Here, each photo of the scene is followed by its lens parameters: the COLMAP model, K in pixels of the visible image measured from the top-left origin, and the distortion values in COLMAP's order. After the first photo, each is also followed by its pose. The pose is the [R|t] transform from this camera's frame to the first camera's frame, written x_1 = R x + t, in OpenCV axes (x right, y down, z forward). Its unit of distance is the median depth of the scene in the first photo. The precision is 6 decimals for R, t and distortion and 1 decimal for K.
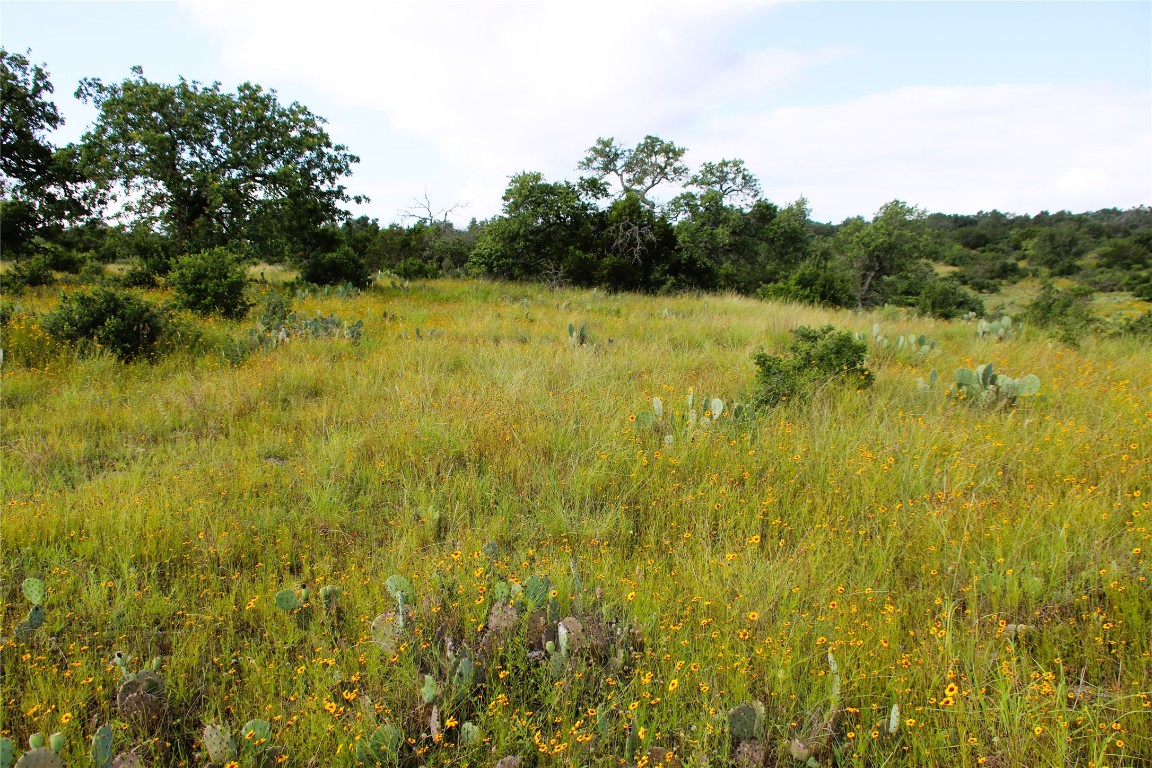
lens RADIAL K [[985.8, 0, 576.0], [0, 985.8, 384.0], [0, 0, 1]] dist [-0.123248, 0.149968]
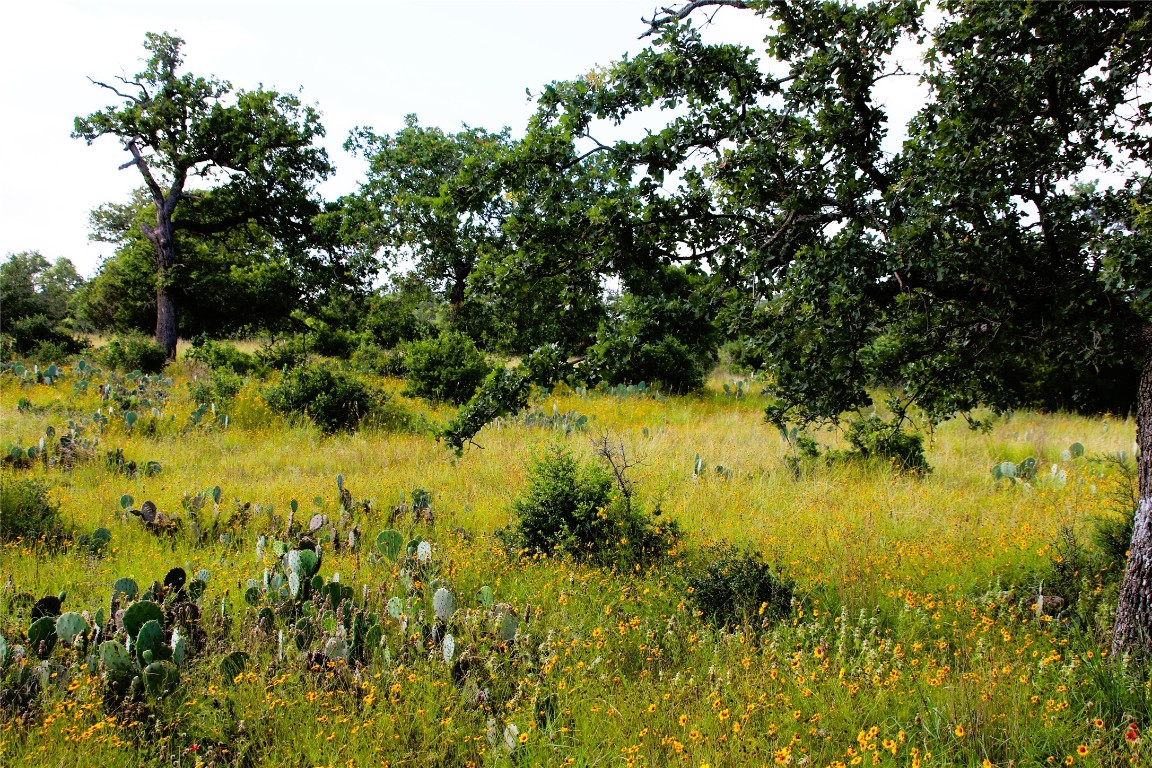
lens RADIAL K [[1767.7, 0, 576.0], [0, 1767.7, 384.0], [0, 0, 1]] dist [0.261393, 0.108944]
pose [[0.933660, 0.033468, -0.356595, 0.205106], [-0.073628, 0.992295, -0.099647, 0.040588], [0.350512, 0.119292, 0.928930, -0.312910]]
